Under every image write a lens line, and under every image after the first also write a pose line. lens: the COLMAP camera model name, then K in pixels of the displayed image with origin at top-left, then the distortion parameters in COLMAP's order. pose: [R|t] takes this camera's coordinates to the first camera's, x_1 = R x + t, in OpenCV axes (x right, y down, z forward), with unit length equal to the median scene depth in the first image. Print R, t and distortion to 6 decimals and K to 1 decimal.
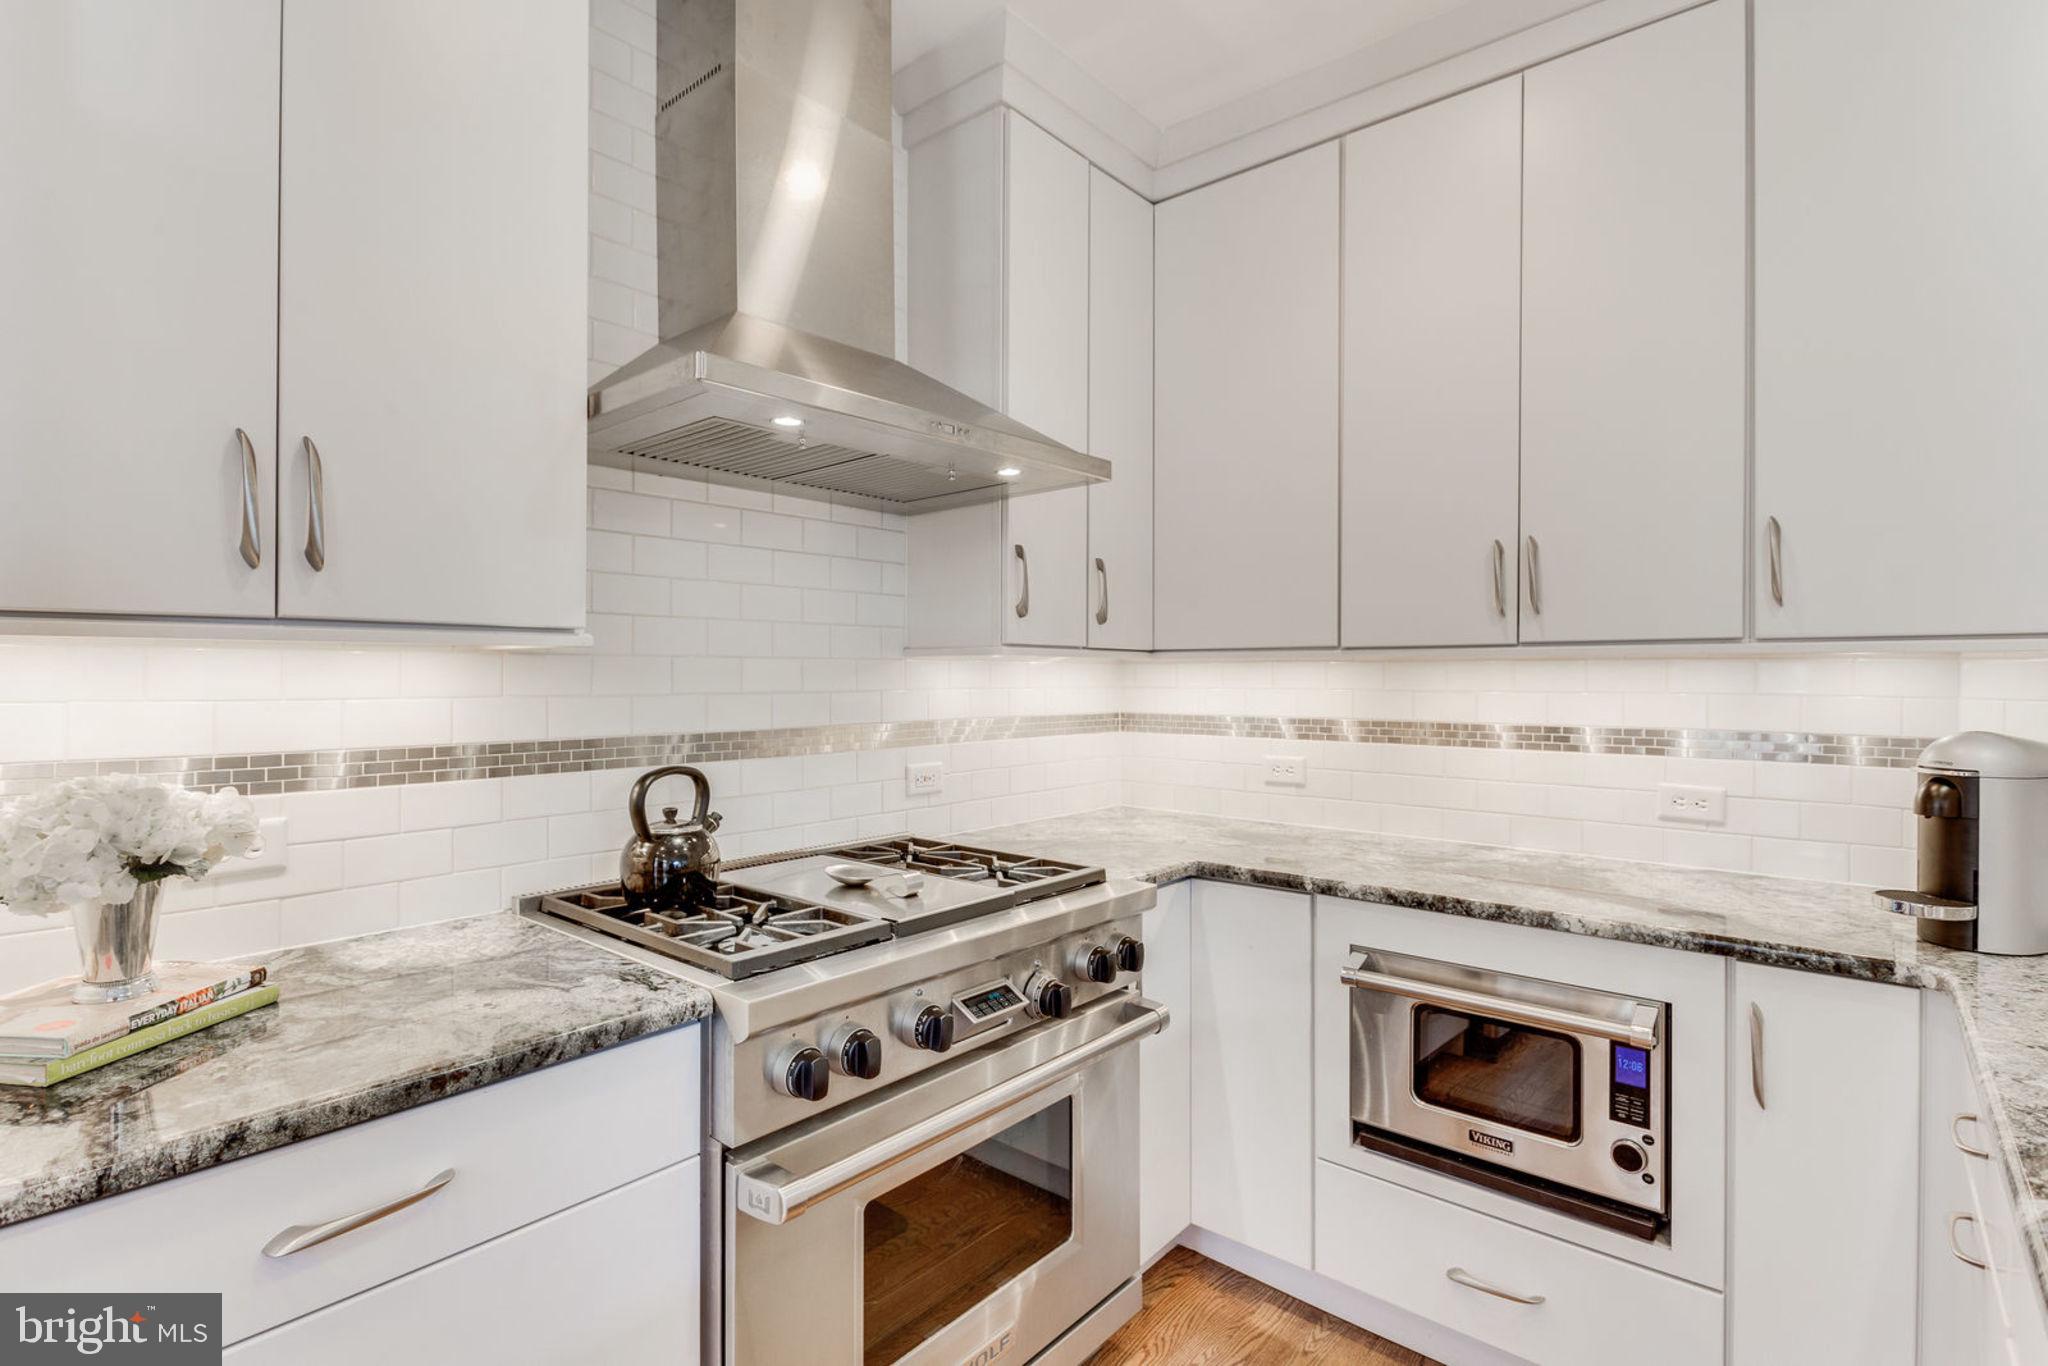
lens RADIAL K [[1003.1, 0, 1019.3], [0, 1003.1, 701.8], [0, 0, 1]] dist [-0.000698, 0.000277]
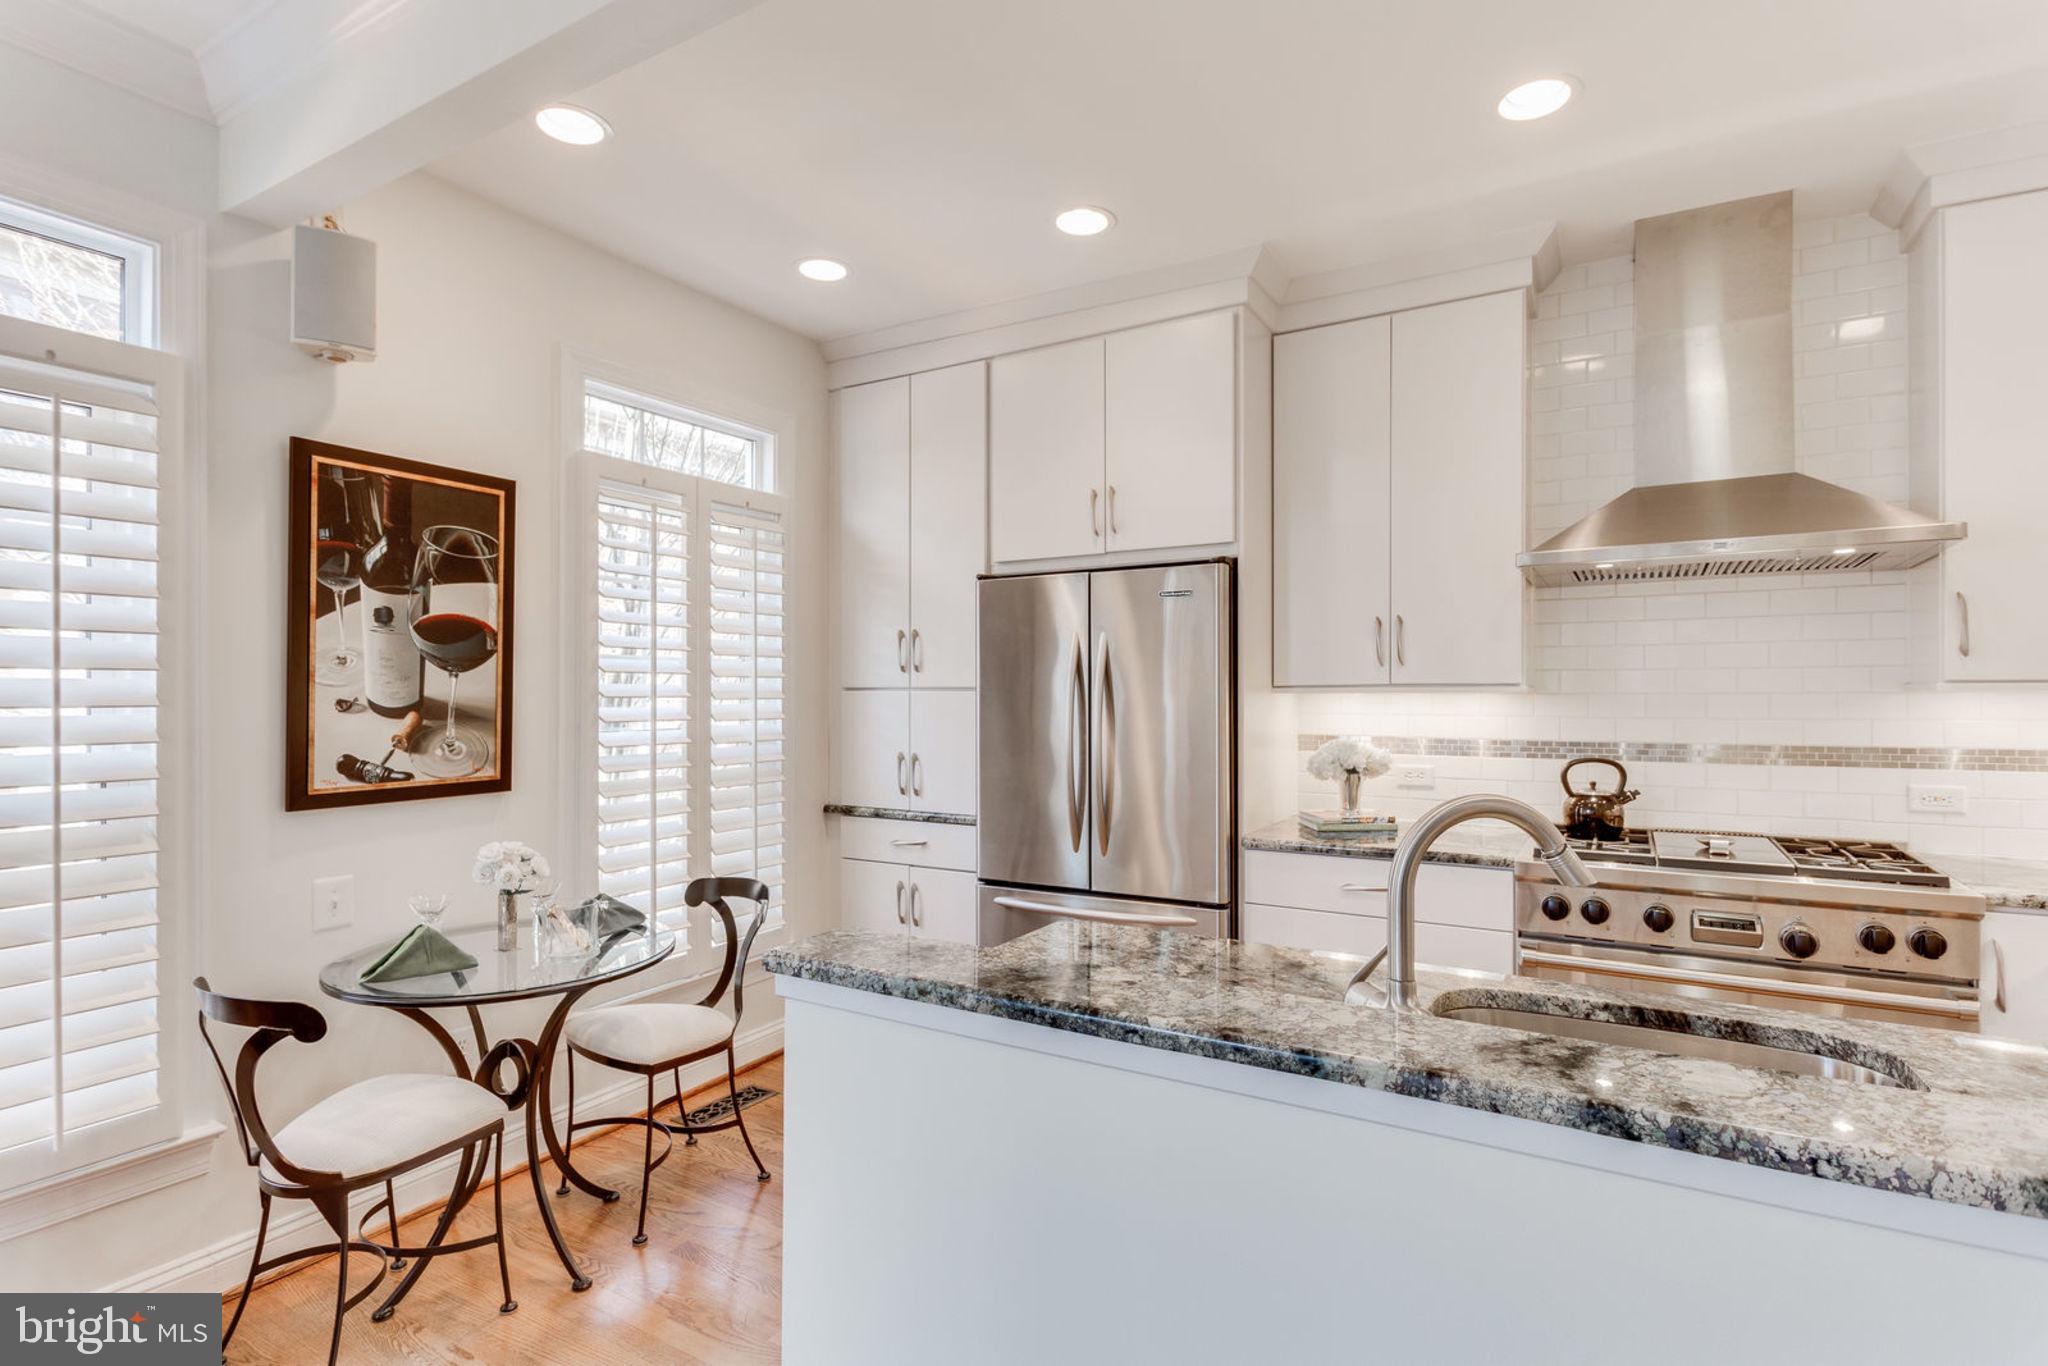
lens RADIAL K [[1003.1, 0, 1019.3], [0, 1003.1, 701.8], [0, 0, 1]] dist [-0.000698, 0.000277]
pose [[0.159064, -0.003810, -0.987261, 1.281581], [-0.030823, 0.999486, -0.008823, 0.013044], [0.986787, 0.031833, 0.158865, -0.298787]]
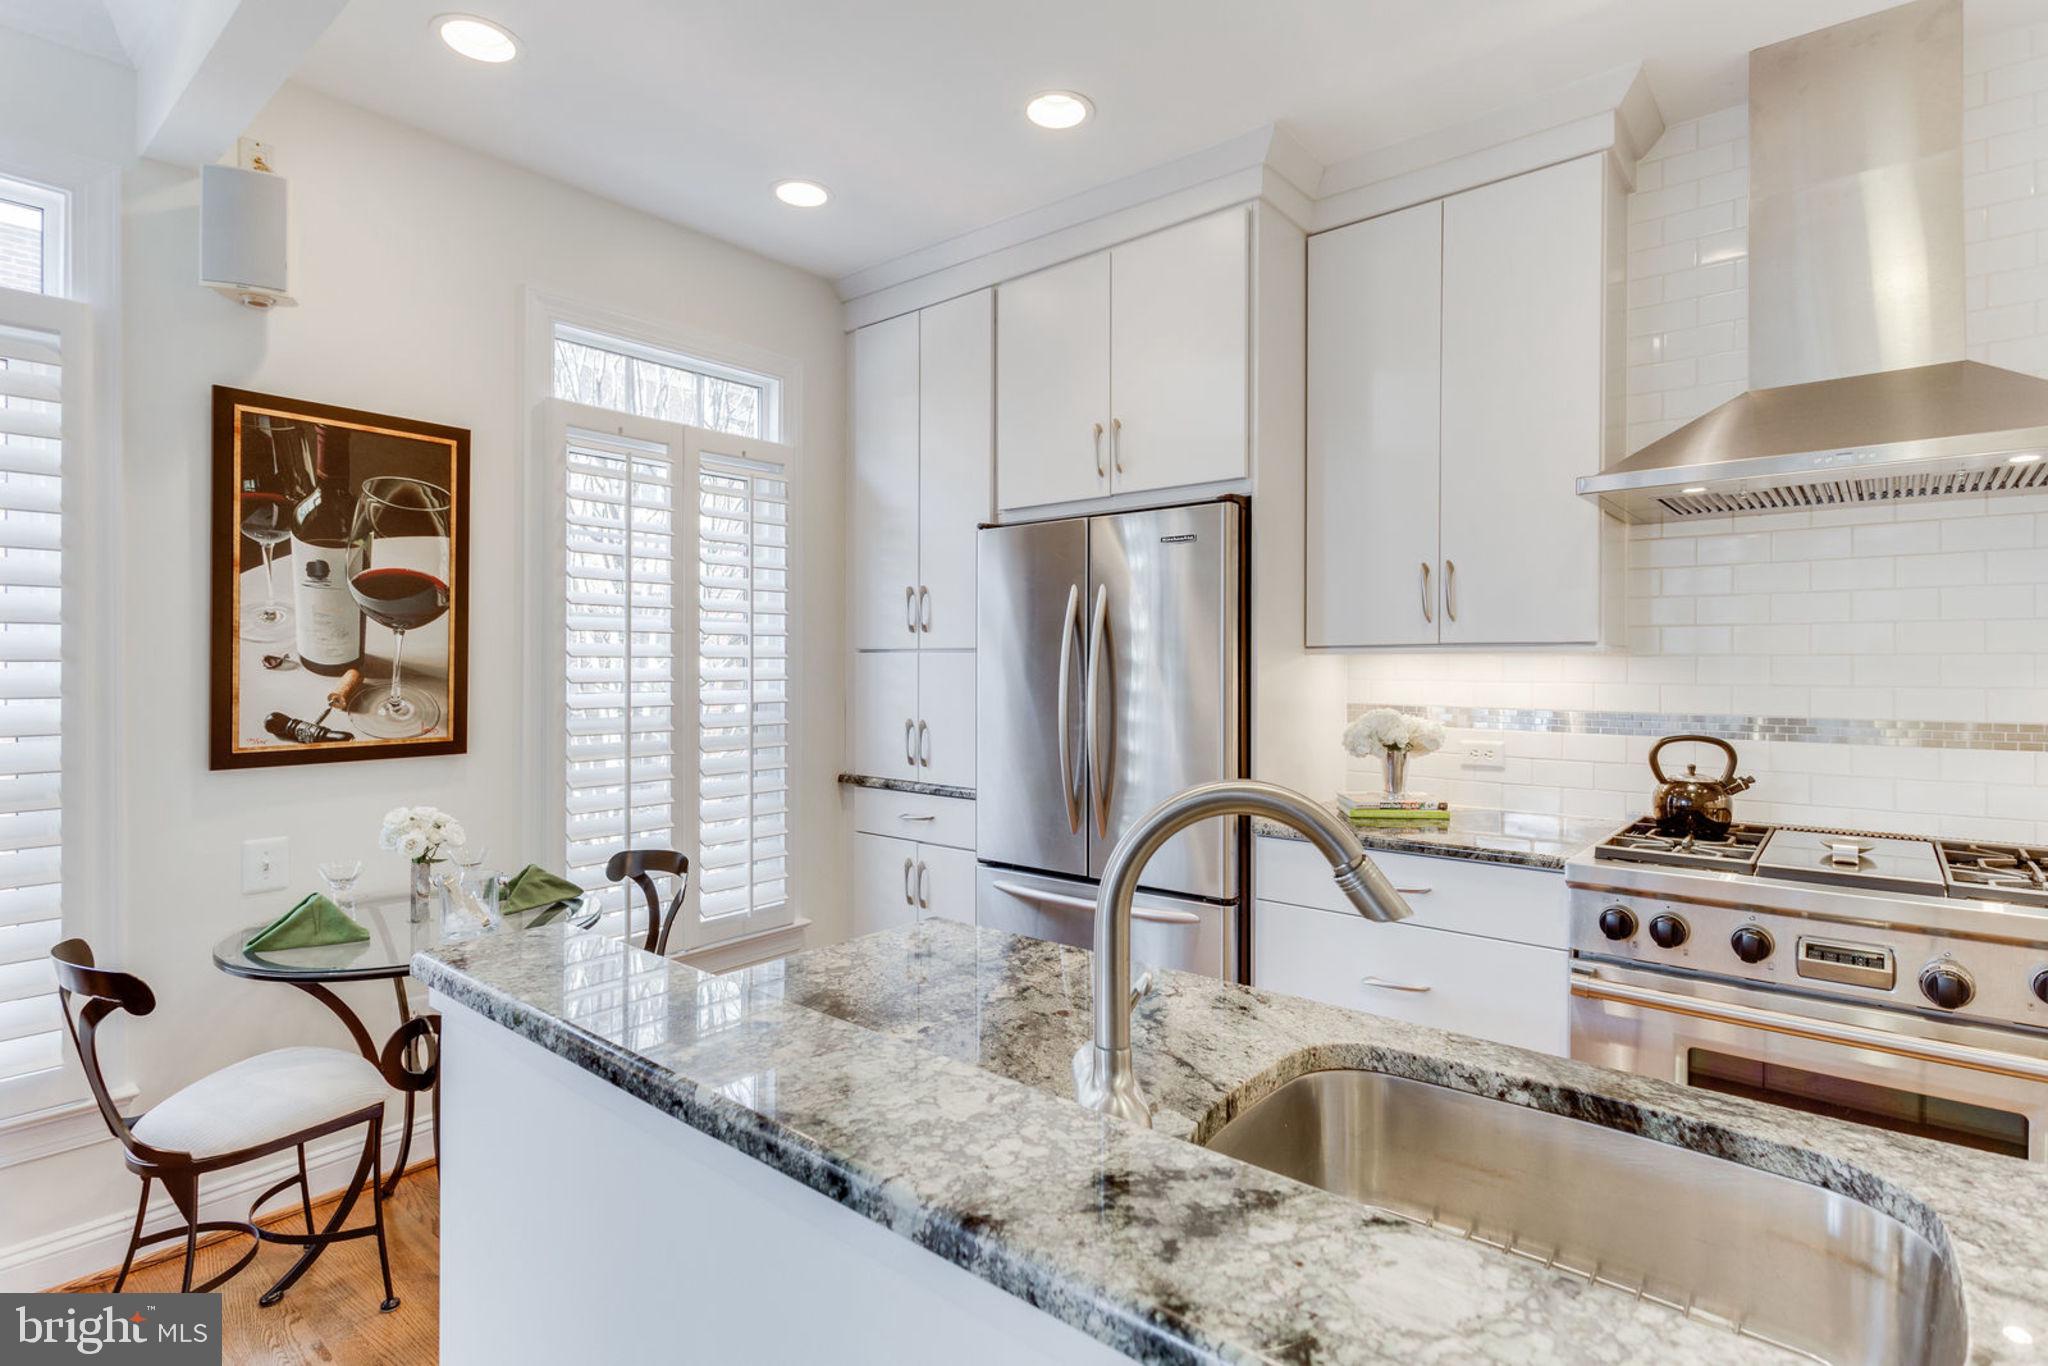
lens RADIAL K [[1015.3, 0, 1027.8], [0, 1015.3, 674.7], [0, 0, 1]] dist [0.002629, -0.001497]
pose [[0.006013, -0.000687, -0.999982, 1.113309], [-0.036706, 0.999326, -0.000907, 0.015731], [0.999308, 0.036711, 0.005984, 0.050388]]
